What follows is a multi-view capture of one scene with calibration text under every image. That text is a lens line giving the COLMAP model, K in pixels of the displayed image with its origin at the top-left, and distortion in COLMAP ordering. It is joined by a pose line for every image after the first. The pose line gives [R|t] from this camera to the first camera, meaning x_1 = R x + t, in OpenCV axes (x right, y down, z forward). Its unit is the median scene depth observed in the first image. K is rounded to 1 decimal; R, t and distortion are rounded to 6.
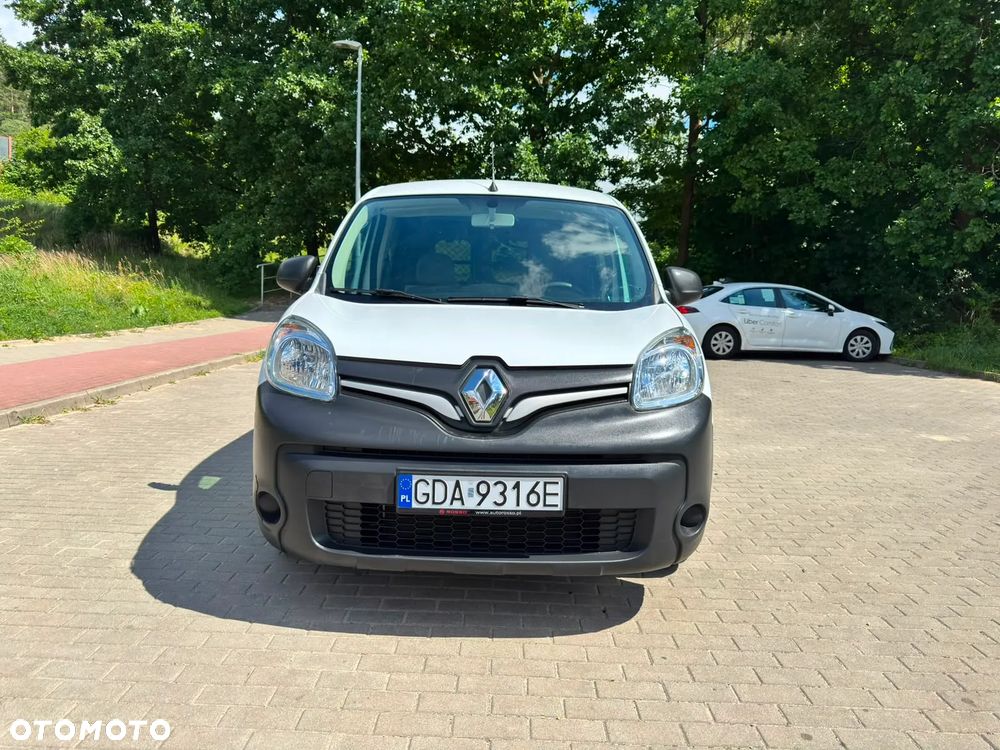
lens RADIAL K [[728.5, 0, 498.7], [0, 728.5, 375.4], [0, 0, 1]] dist [0.052080, -0.055198]
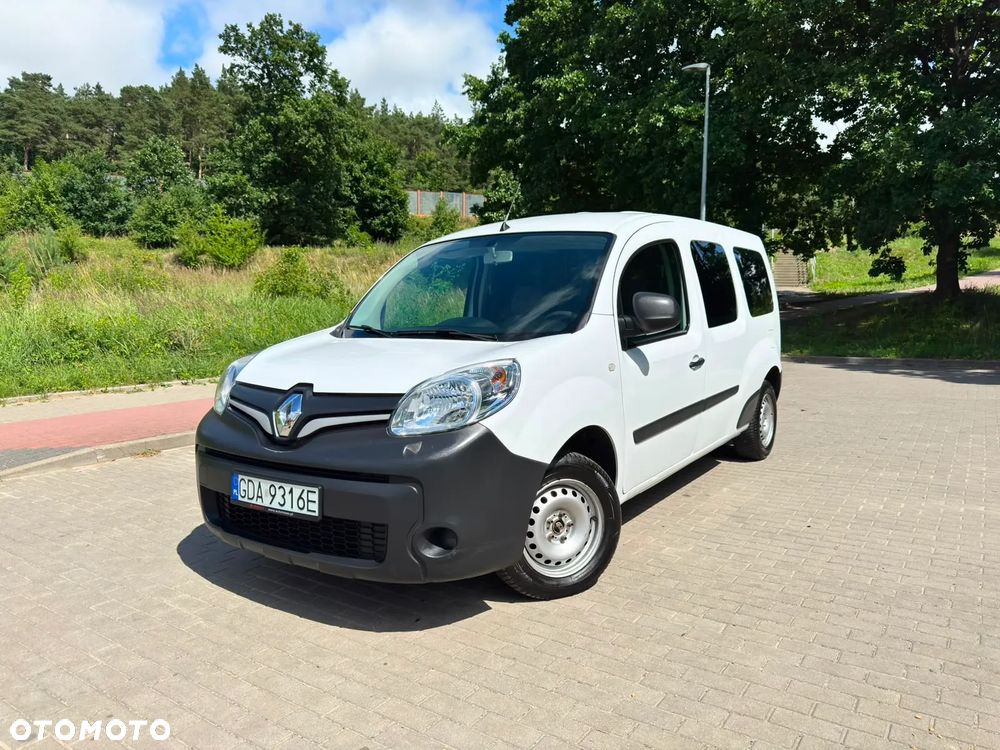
lens RADIAL K [[731.0, 0, 510.3], [0, 731.0, 371.0], [0, 0, 1]] dist [0.005429, -0.010658]
pose [[0.837514, 0.014627, -0.546220, 0.979284], [-0.030954, 0.999306, -0.020701, -0.034306], [0.545539, 0.034245, 0.837386, 0.170254]]
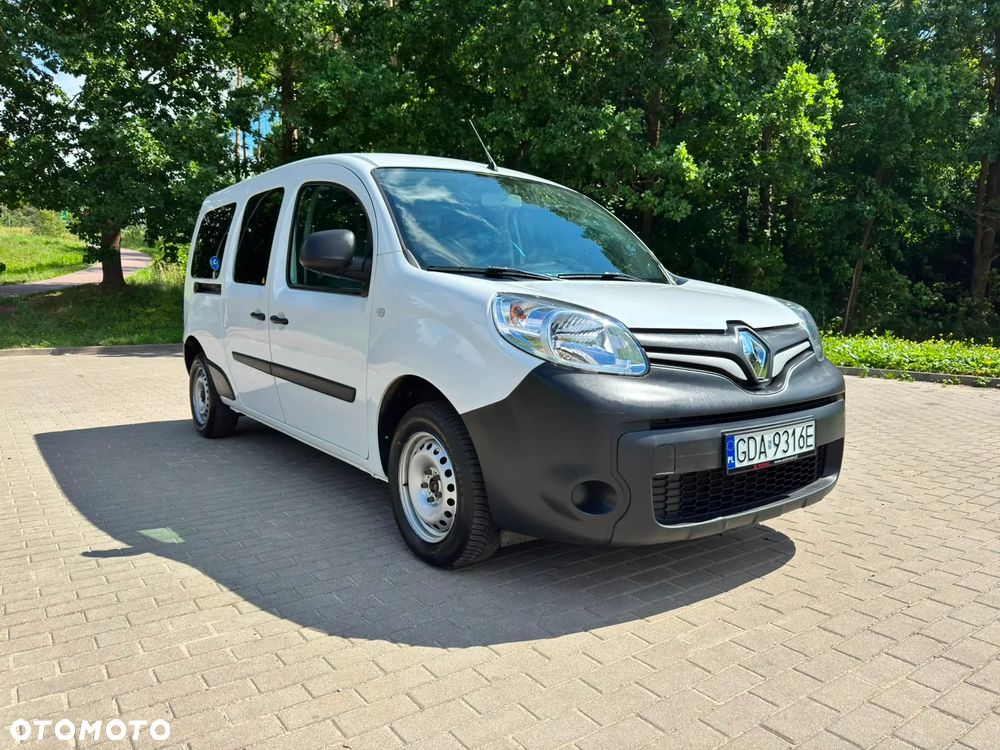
lens RADIAL K [[716.7, 0, 499.9], [0, 716.7, 375.1], [0, 0, 1]] dist [-0.006065, -0.002024]
pose [[0.800421, -0.084793, 0.593411, -0.965625], [0.087782, 0.995853, 0.023894, -0.002174], [-0.592976, 0.032965, 0.804545, 0.376501]]
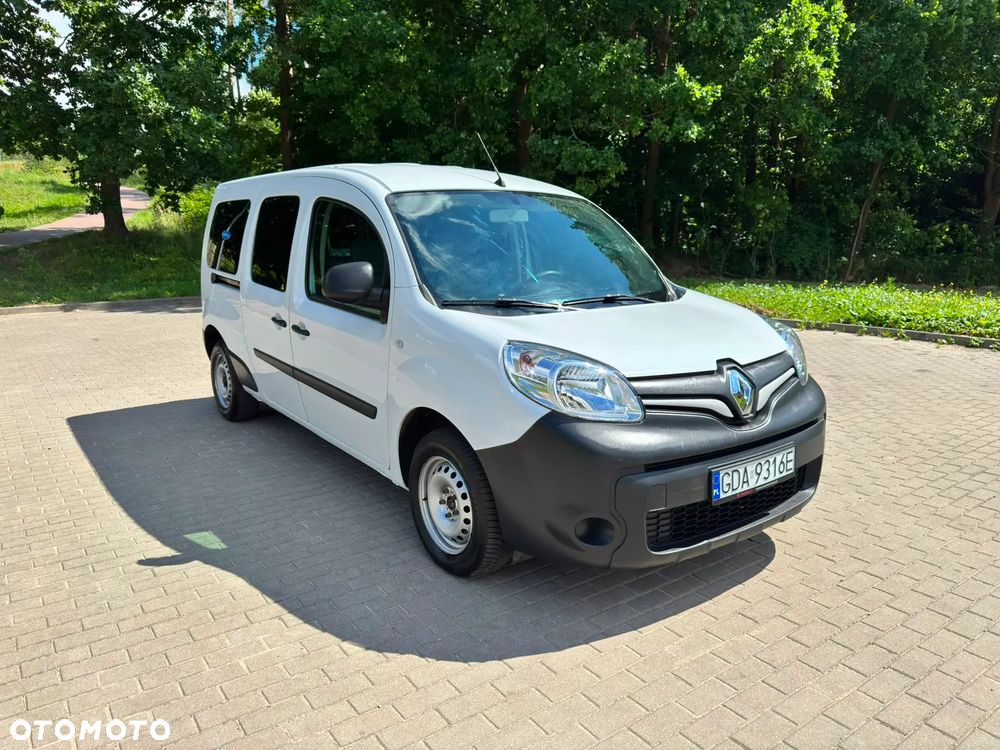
lens RADIAL K [[716.6, 0, 503.8], [0, 716.6, 381.4], [0, 0, 1]] dist [-0.005572, -0.003486]
pose [[0.799781, -0.150510, 0.581117, -1.020239], [0.094144, 0.987527, 0.126202, -0.177390], [-0.592864, -0.046226, 0.803975, 0.294091]]
